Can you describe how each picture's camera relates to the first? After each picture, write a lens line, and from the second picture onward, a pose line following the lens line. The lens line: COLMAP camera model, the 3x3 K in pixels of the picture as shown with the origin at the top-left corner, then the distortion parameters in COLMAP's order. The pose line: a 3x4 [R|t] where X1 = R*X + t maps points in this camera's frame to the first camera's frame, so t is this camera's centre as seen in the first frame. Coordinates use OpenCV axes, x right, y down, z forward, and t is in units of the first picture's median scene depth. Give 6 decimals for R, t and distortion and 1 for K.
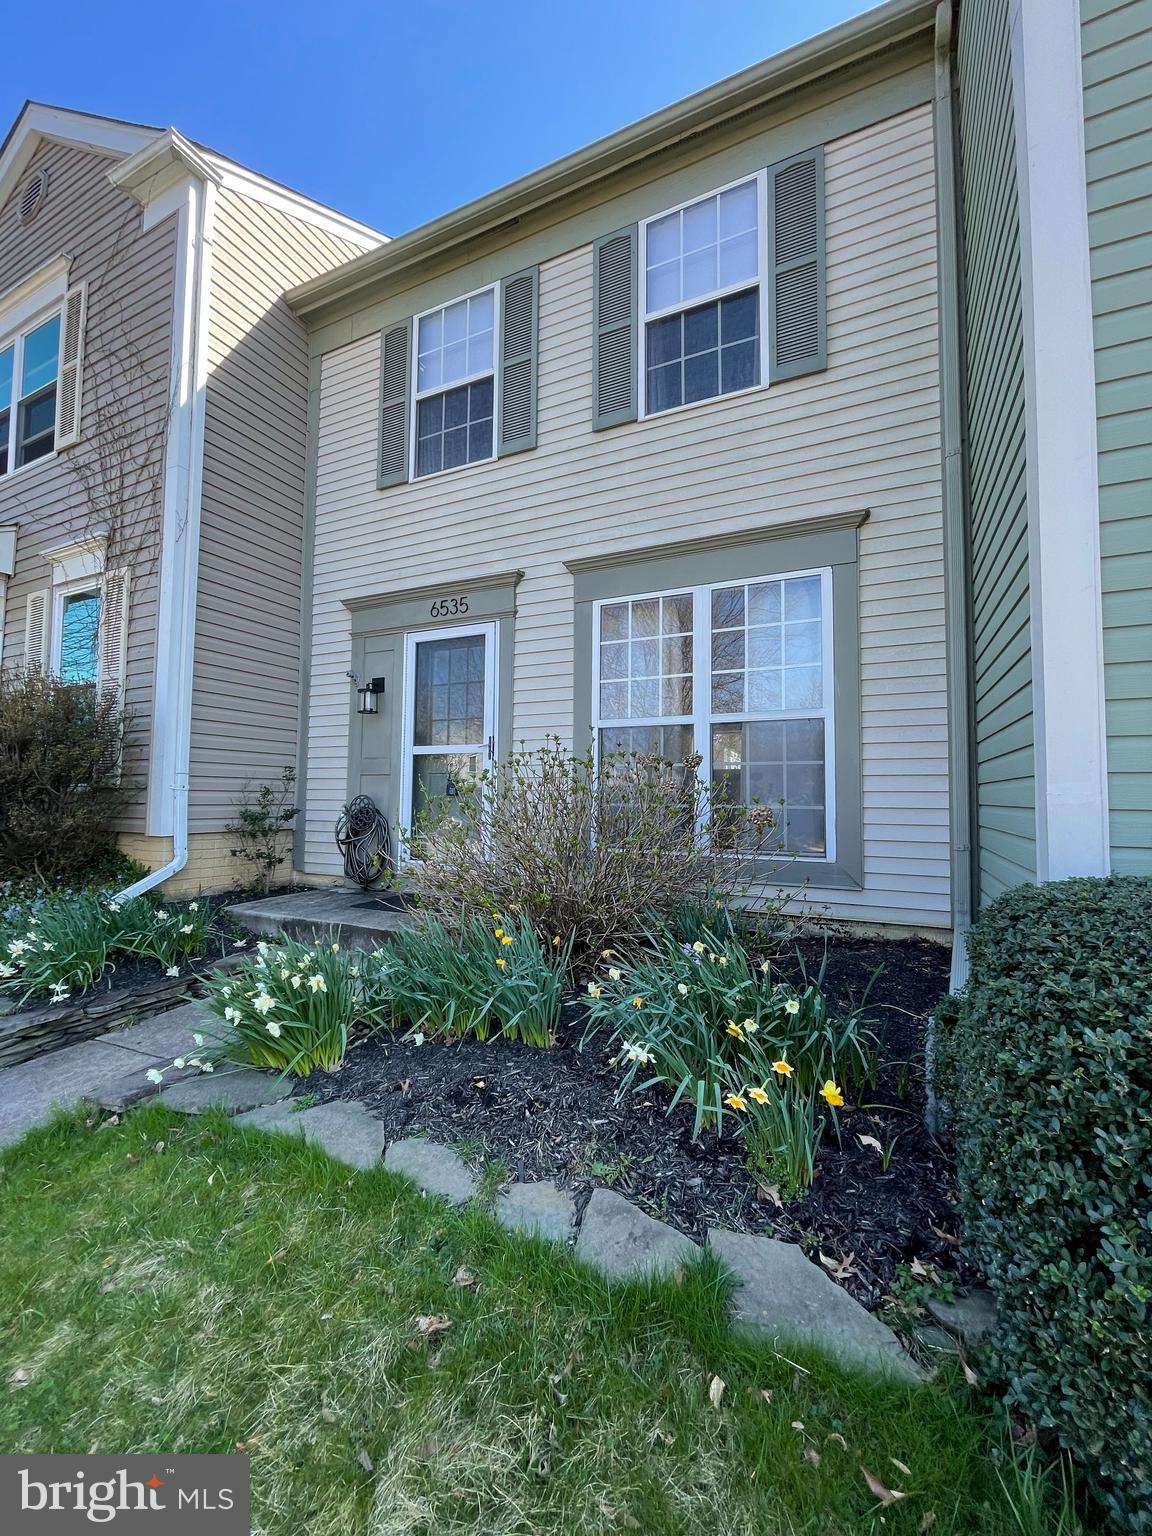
lens RADIAL K [[620.9, 0, 576.4], [0, 620.9, 769.7], [0, 0, 1]] dist [-0.003756, -0.000074]
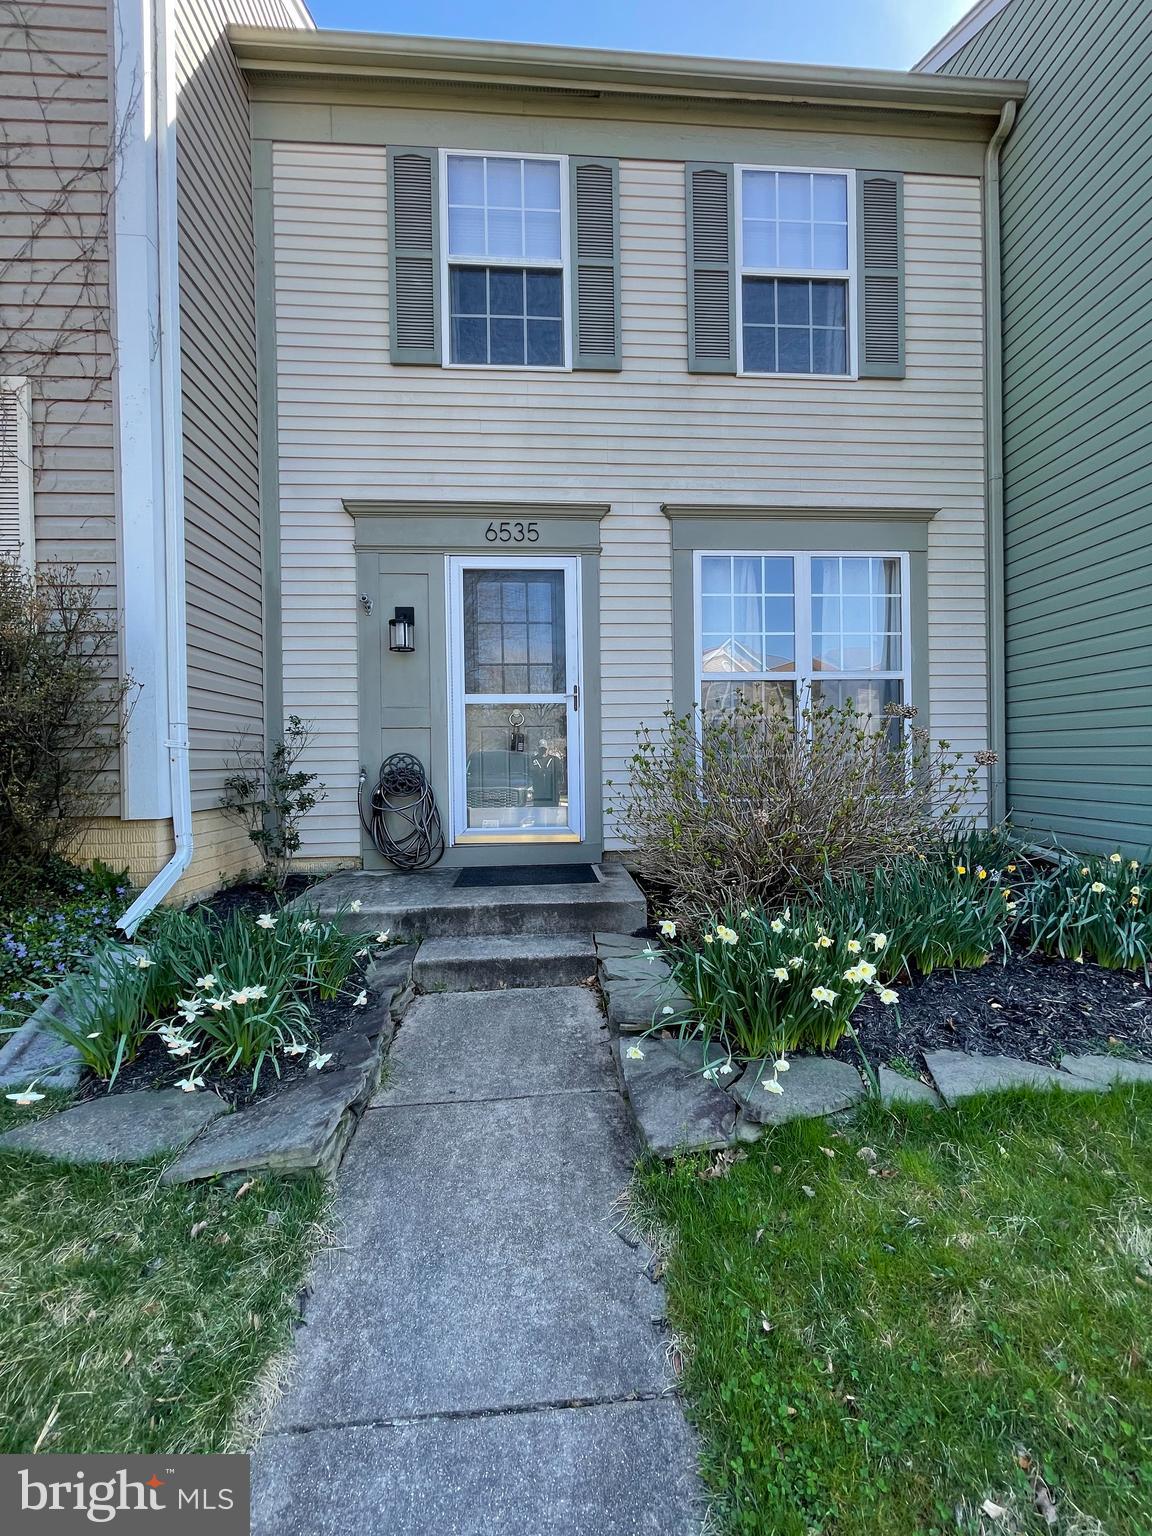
lens RADIAL K [[573.3, 0, 573.8], [0, 573.3, 763.3], [0, 0, 1]] dist [-0.004852, -0.000294]
pose [[0.873648, -0.029678, 0.485653, -0.524045], [-0.000780, 0.998051, 0.062392, 0.008062], [-0.486559, -0.054888, 0.871922, 0.248857]]
